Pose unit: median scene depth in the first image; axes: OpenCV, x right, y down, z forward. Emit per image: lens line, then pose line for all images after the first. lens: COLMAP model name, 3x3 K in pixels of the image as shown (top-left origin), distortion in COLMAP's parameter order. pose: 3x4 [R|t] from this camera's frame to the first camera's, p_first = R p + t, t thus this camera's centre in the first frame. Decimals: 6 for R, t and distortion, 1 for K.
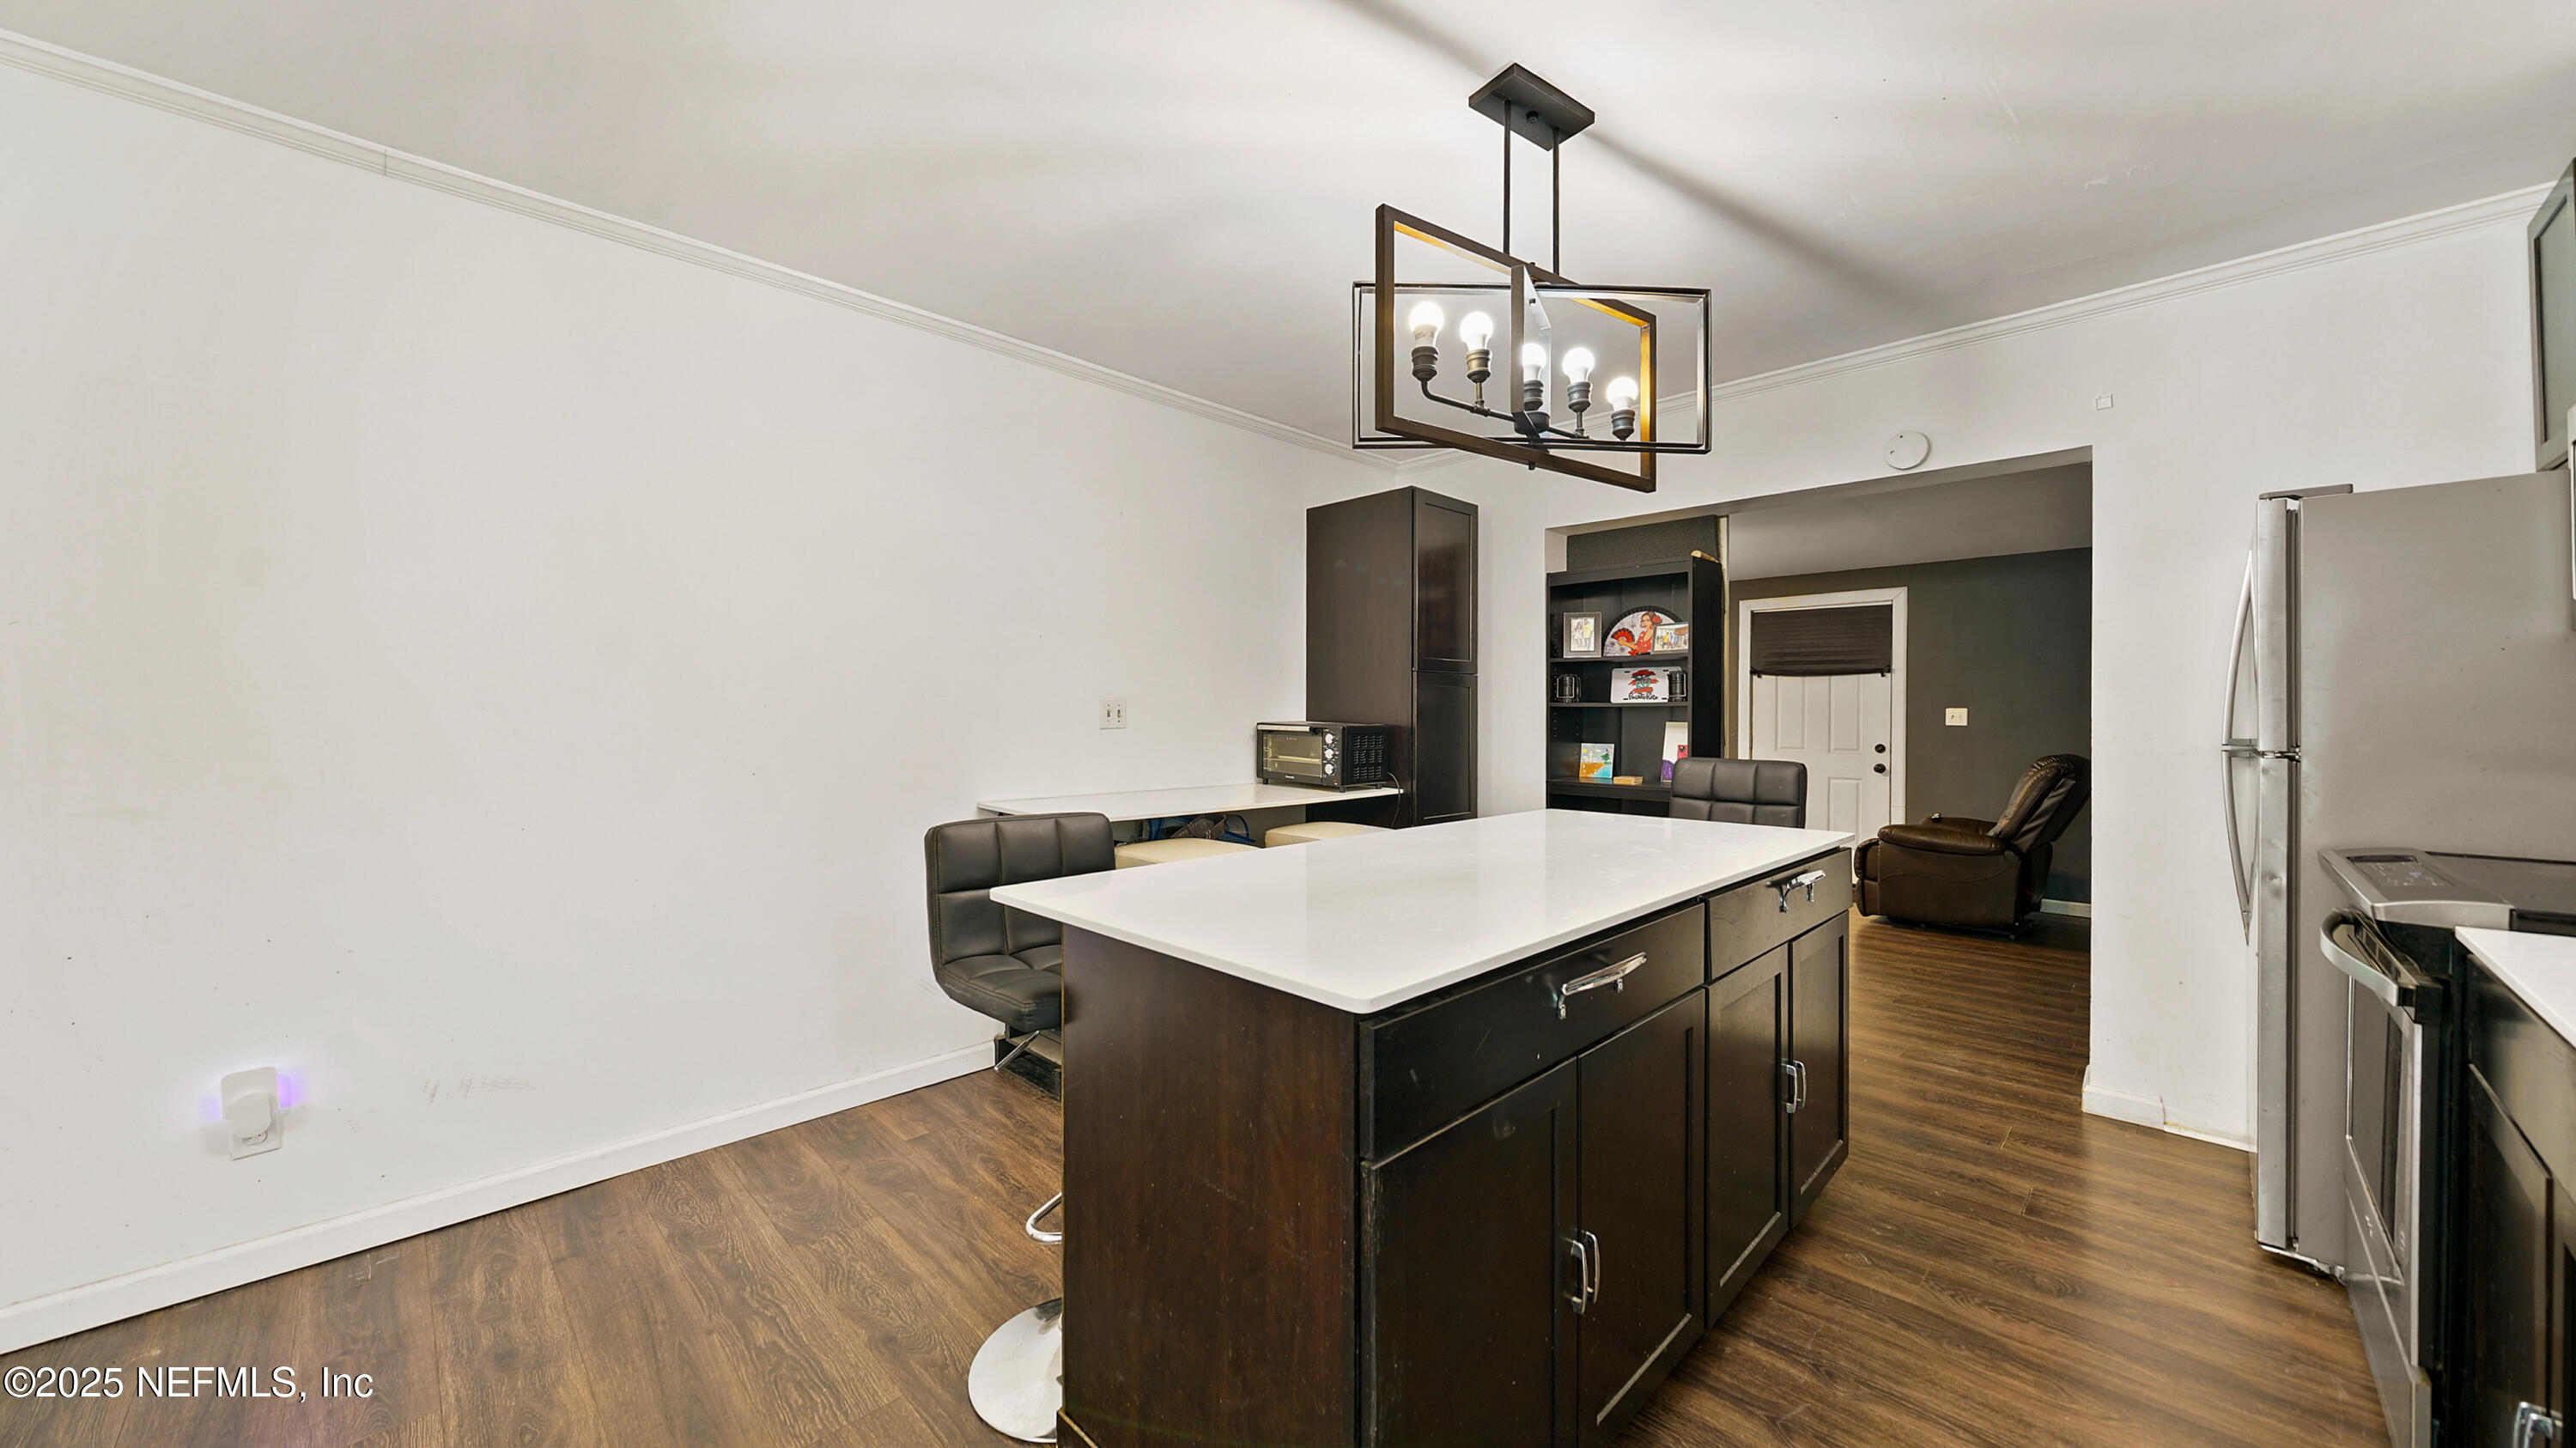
lens RADIAL K [[914.6, 0, 1283.9], [0, 914.6, 722.2], [0, 0, 1]] dist [-0.005504, -0.000009]
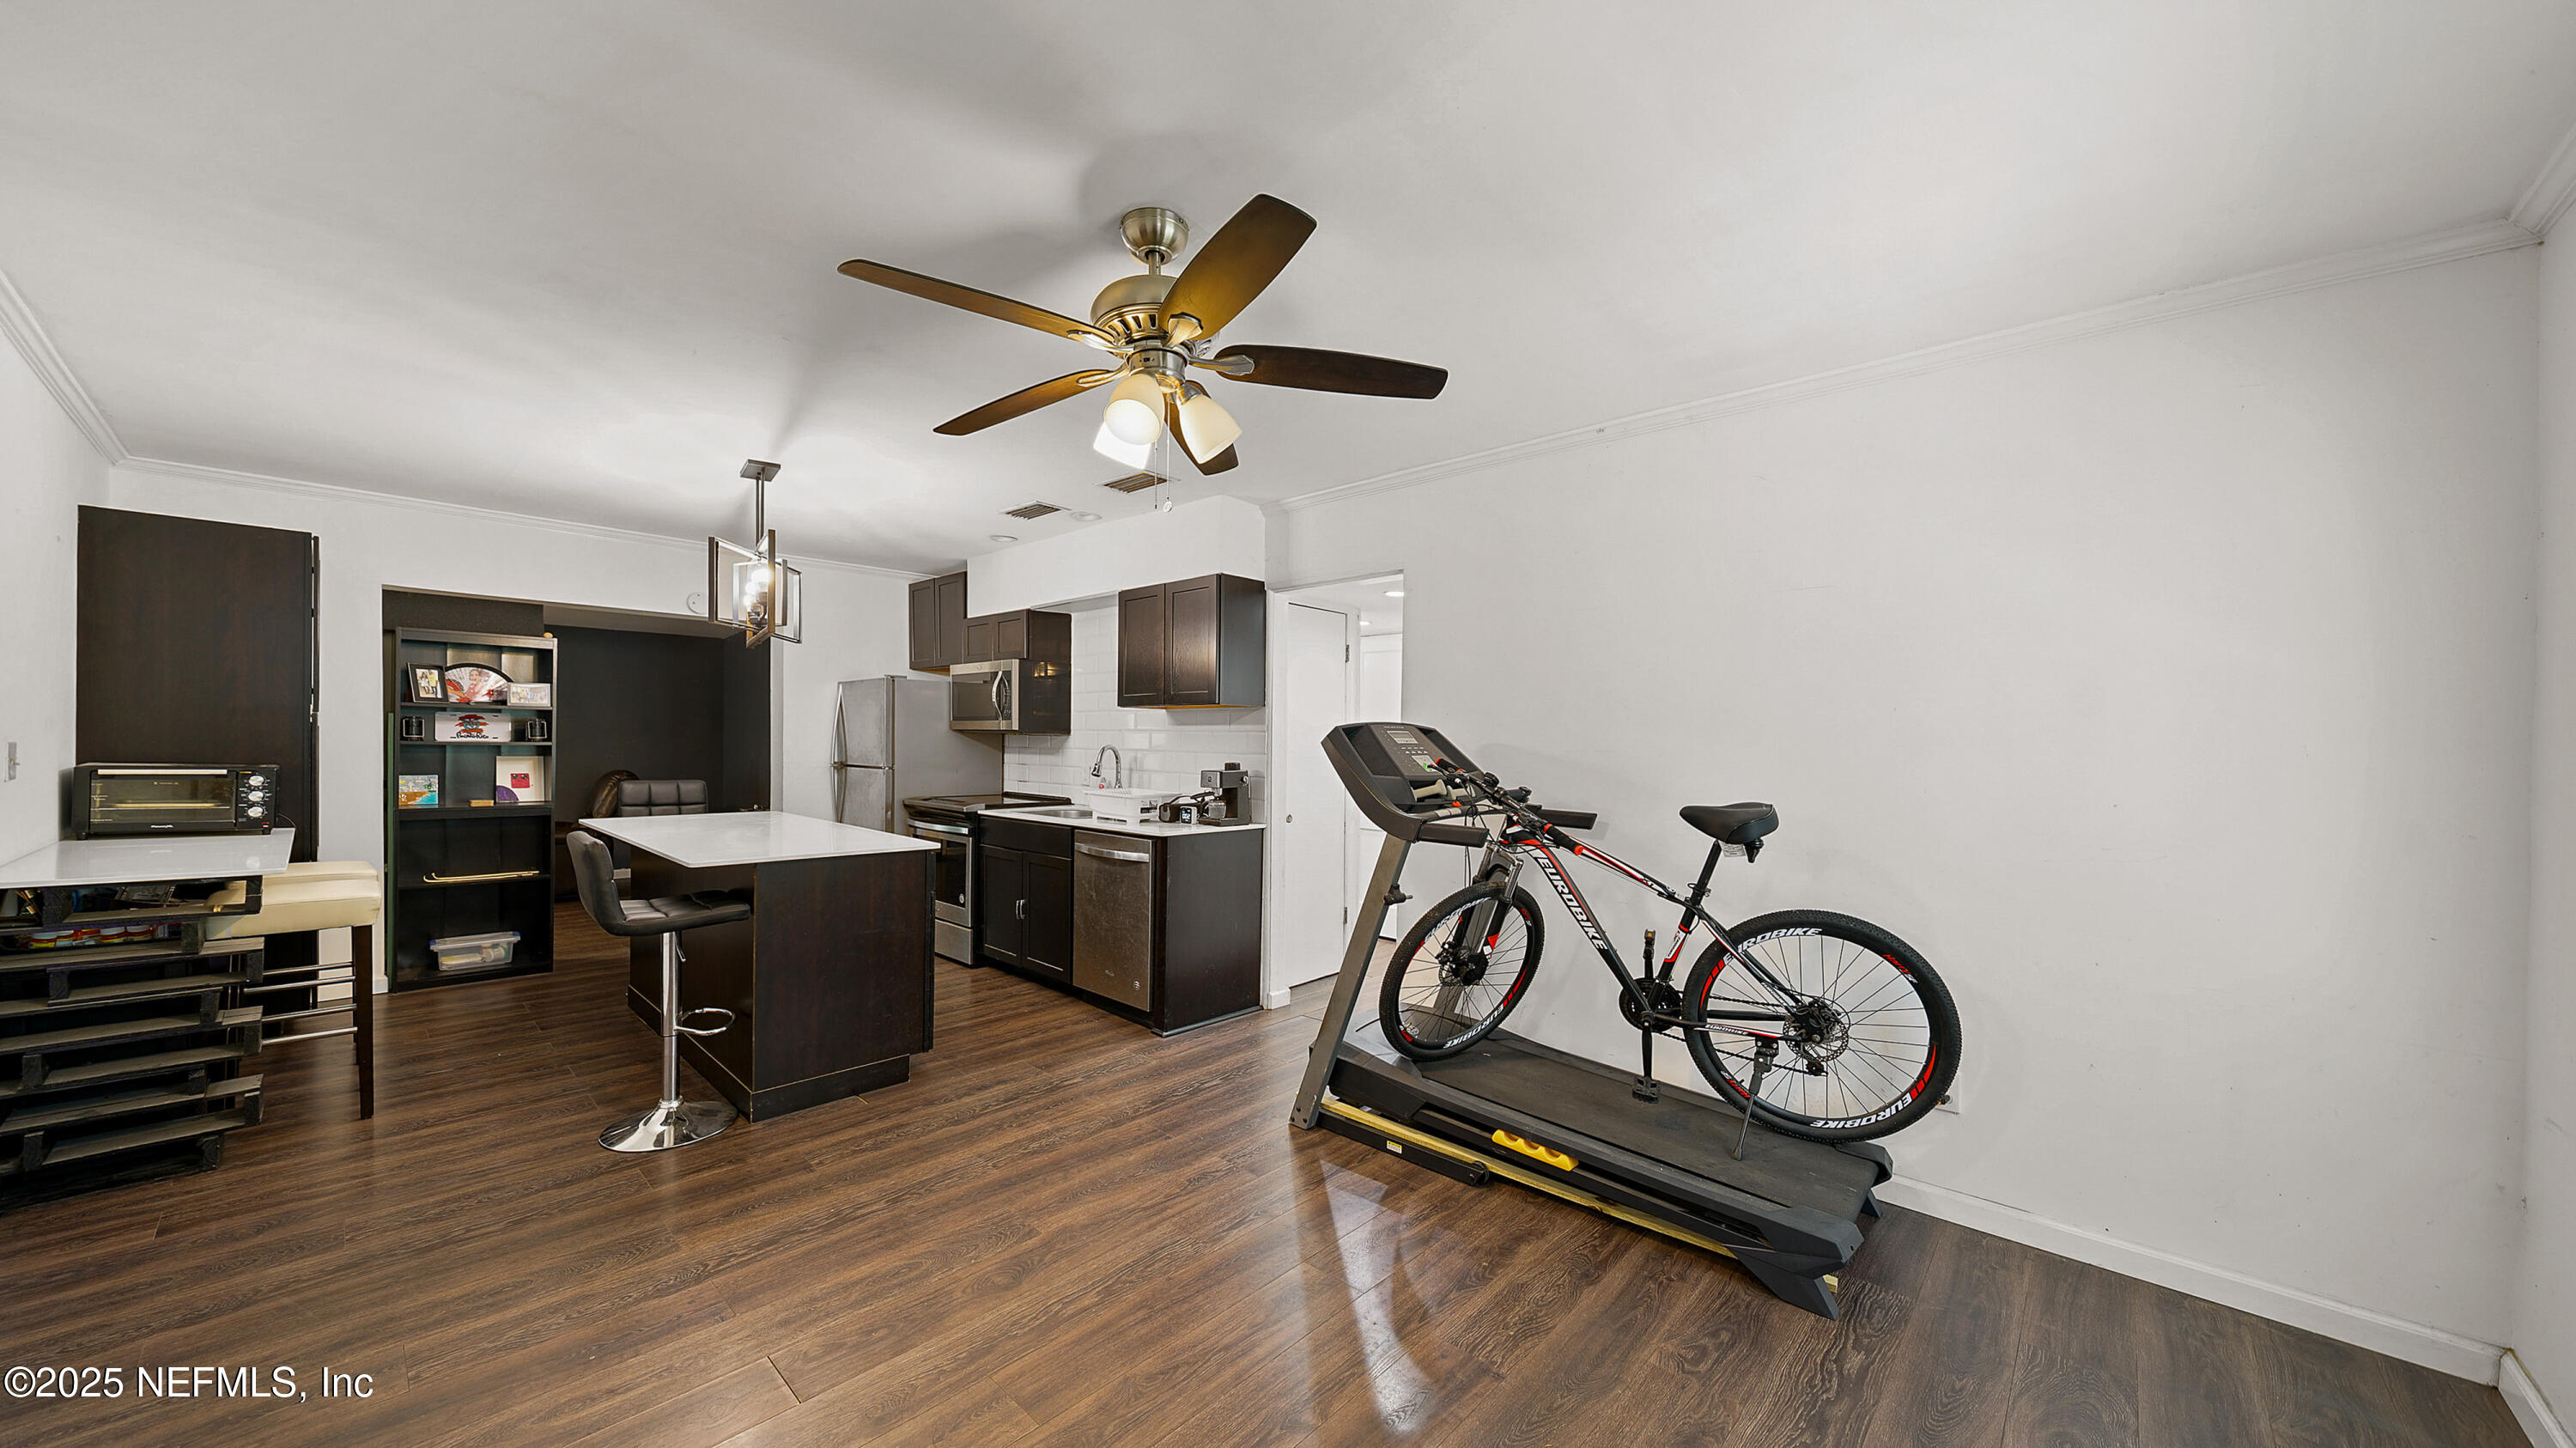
lens RADIAL K [[893.4, 0, 1280.1], [0, 893.4, 737.8], [0, 0, 1]] dist [-0.006707, -0.000371]
pose [[-0.031726, 0.001342, 0.999496, -0.934758], [-0.005673, 0.999983, -0.001522, -0.033069], [-0.999481, -0.005718, -0.031717, -0.067646]]
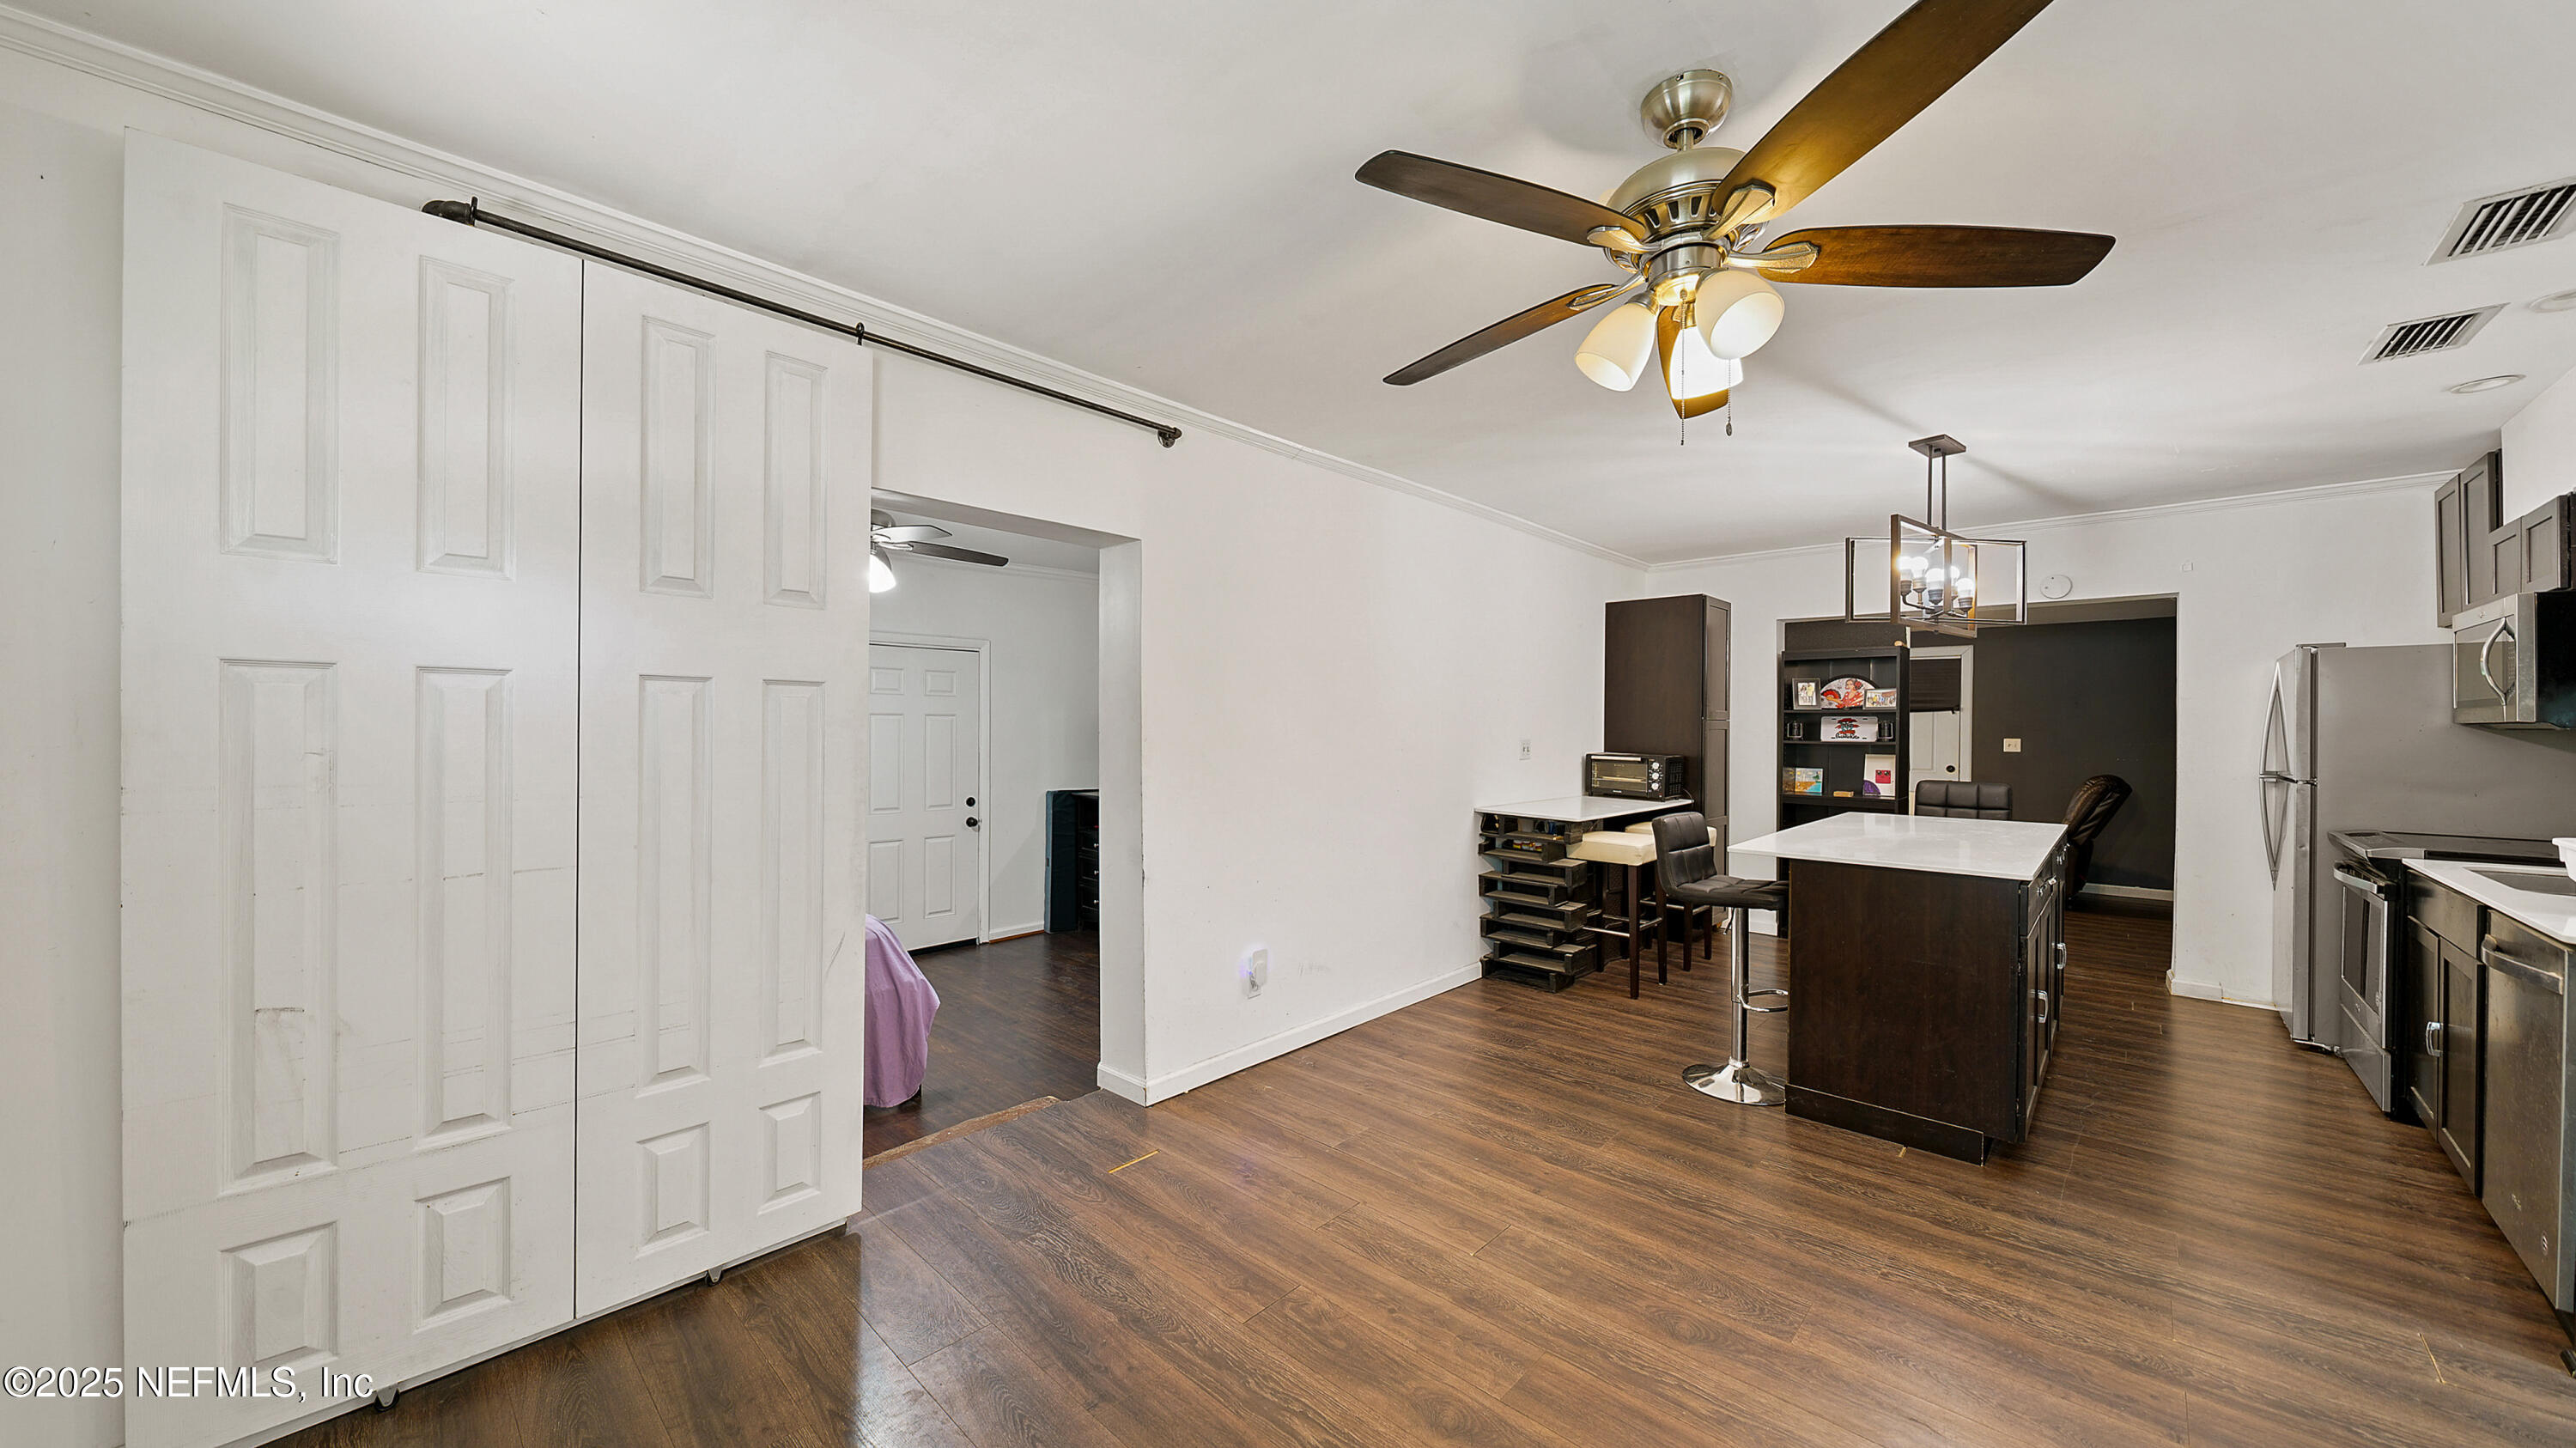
lens RADIAL K [[893.4, 0, 1280.1], [0, 893.4, 737.8], [0, 0, 1]] dist [-0.006707, -0.000371]
pose [[0.999734, 0.003579, 0.022792, -0.593822], [-0.003661, 0.999987, 0.003577, -0.030513], [-0.022779, -0.003660, 0.999734, -0.434632]]
